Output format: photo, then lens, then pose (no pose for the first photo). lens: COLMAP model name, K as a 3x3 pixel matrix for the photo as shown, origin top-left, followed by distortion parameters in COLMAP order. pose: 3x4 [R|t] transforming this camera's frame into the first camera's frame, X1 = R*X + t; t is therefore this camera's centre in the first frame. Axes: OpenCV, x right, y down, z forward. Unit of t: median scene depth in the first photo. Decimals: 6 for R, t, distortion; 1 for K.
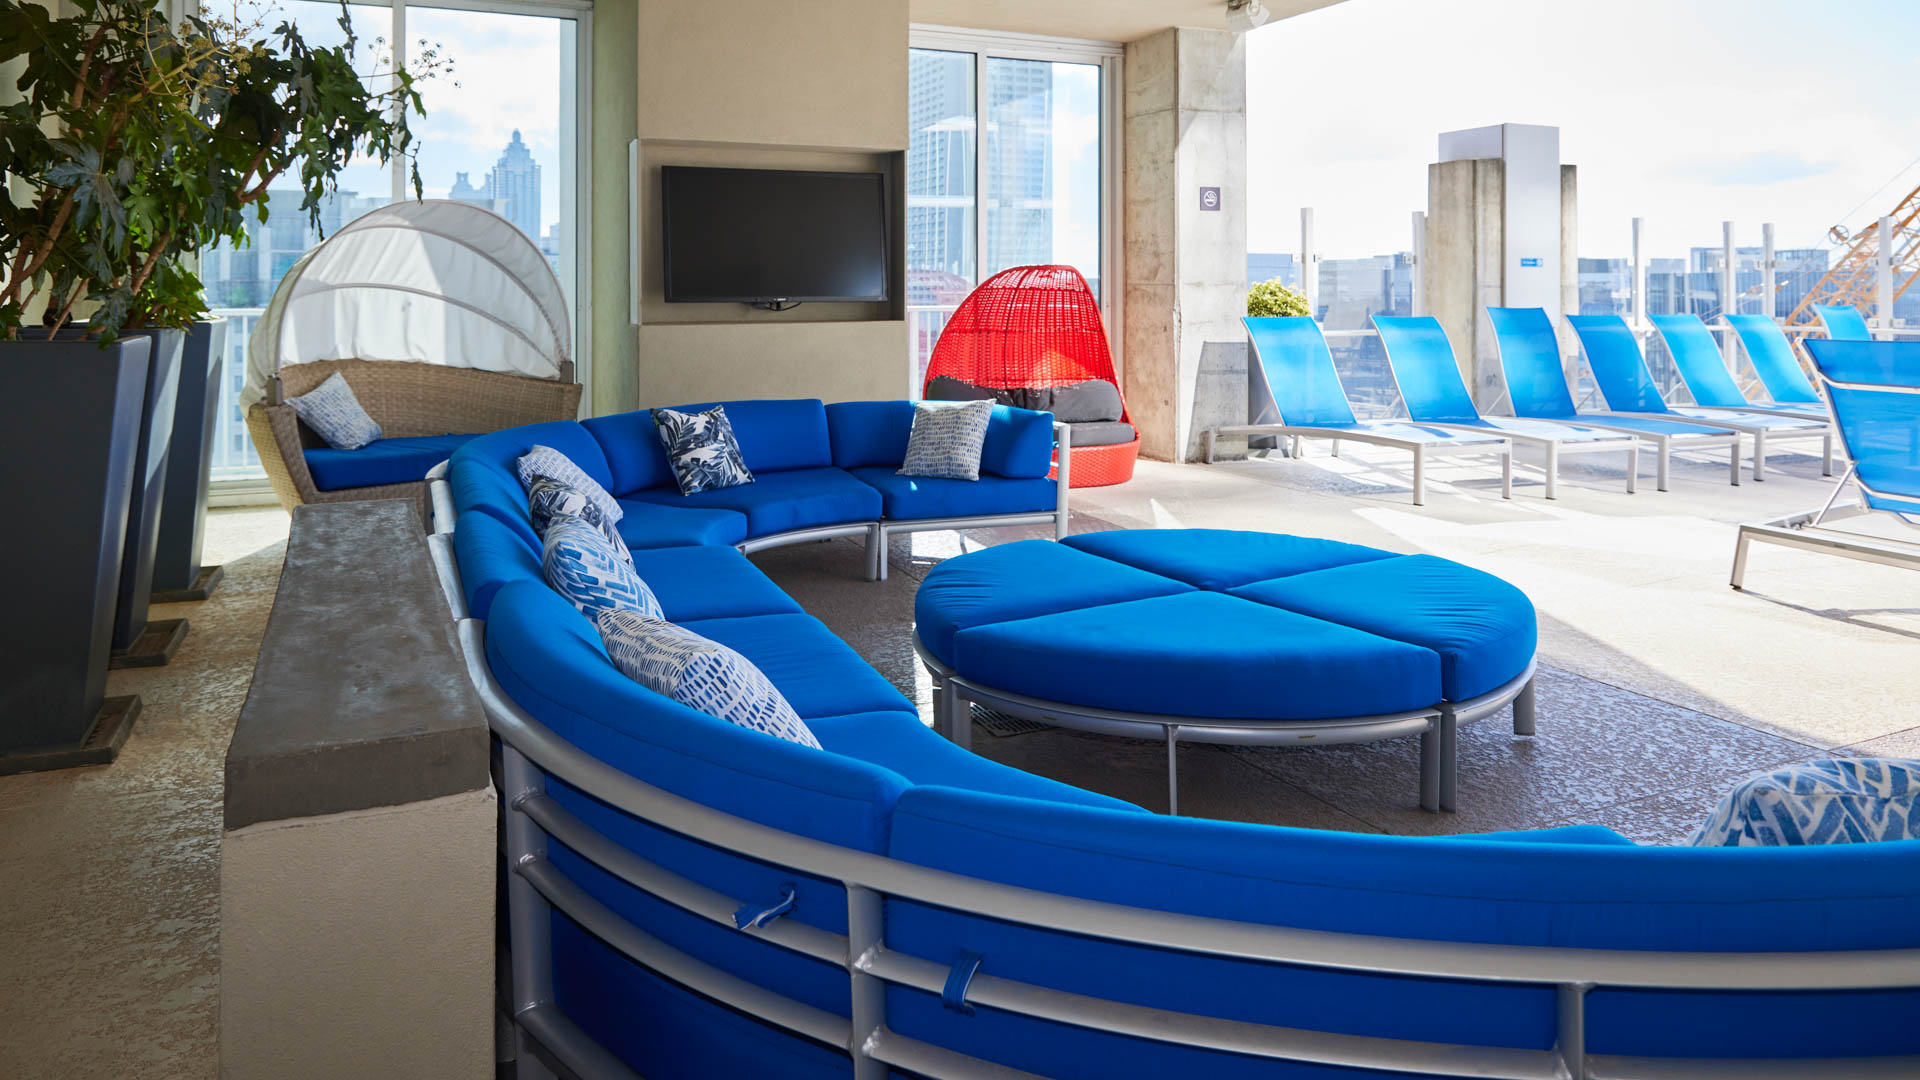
lens RADIAL K [[1284.8, 0, 962.3], [0, 1284.8, 541.3], [0, 0, 1]] dist [-0.012410, 0.002207]
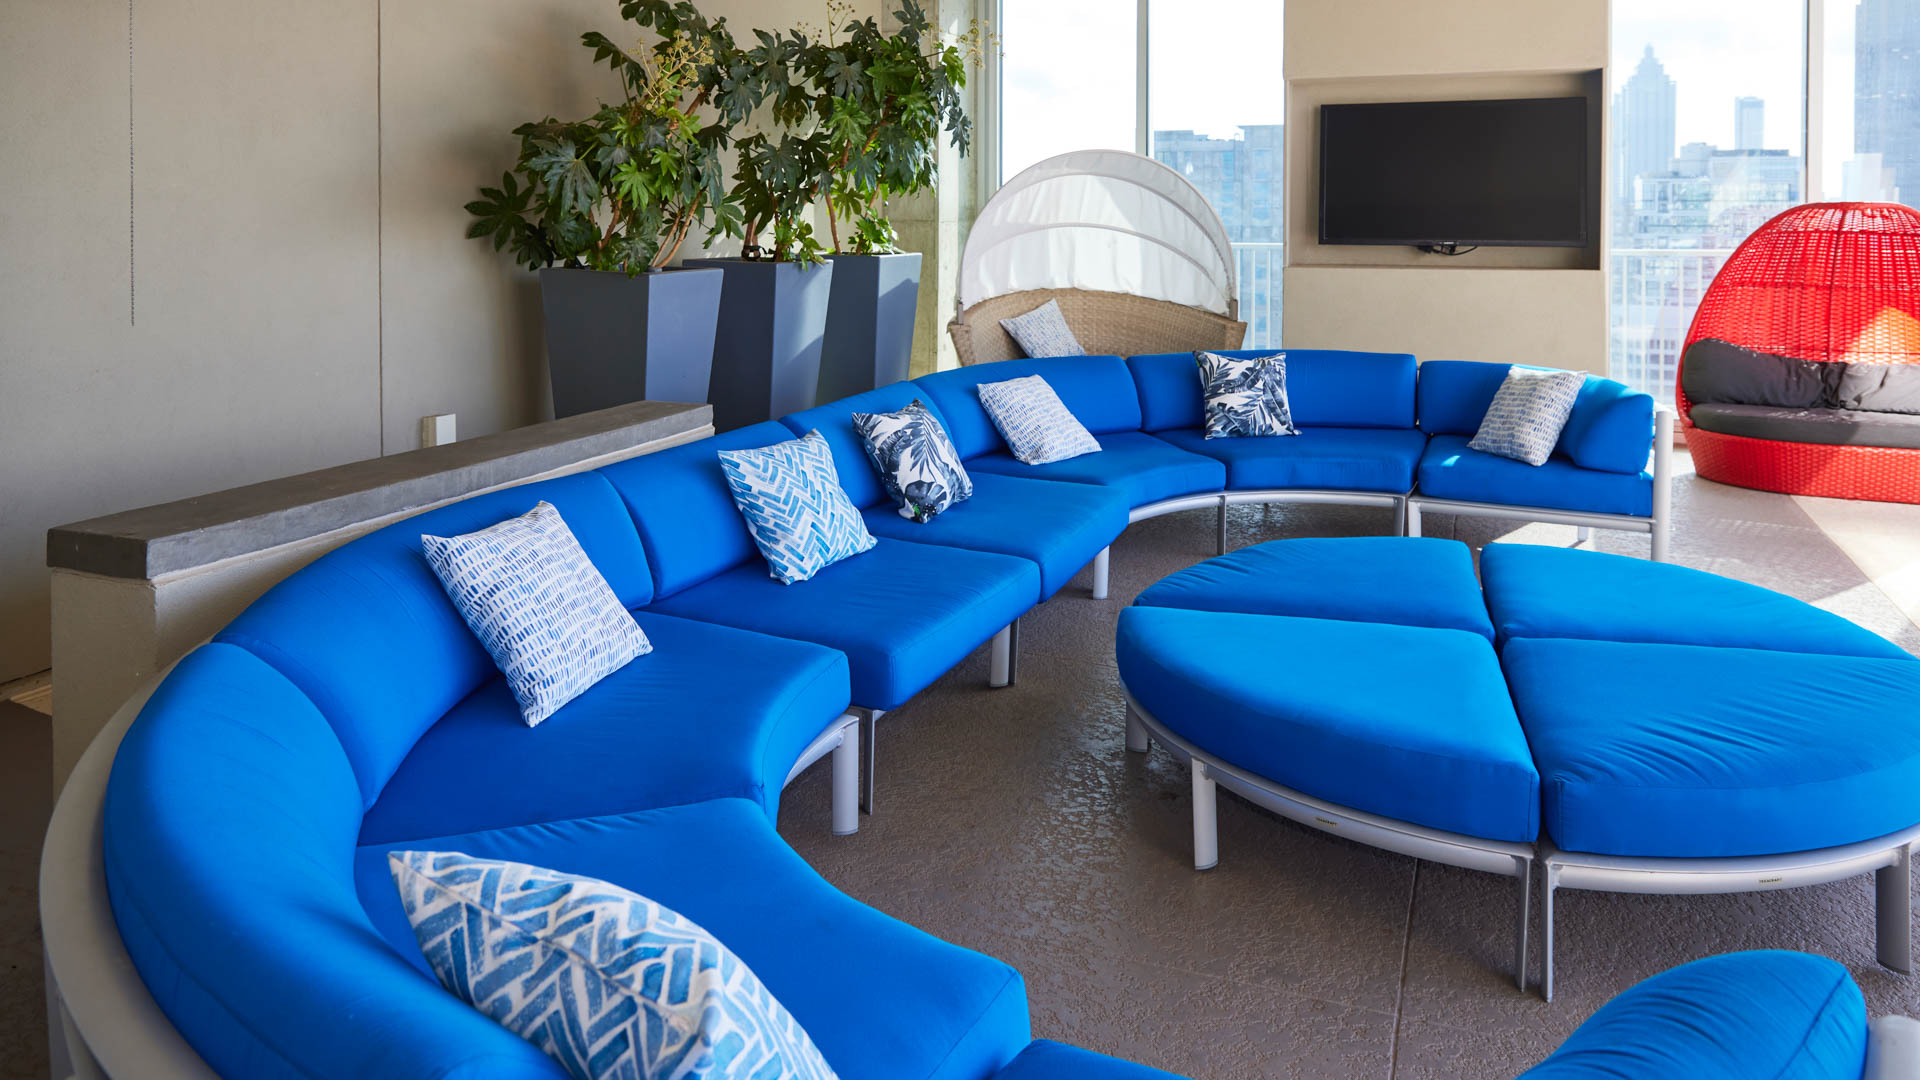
lens RADIAL K [[1284.8, 0, 979.5], [0, 1284.8, 500.6], [0, 0, 1]] dist [-0.012410, 0.002207]
pose [[0.693228, 0.157670, -0.703261, 0.362120], [-0.139605, 0.986672, 0.083597, -0.045022], [0.707069, 0.040227, 0.706000, 0.153879]]
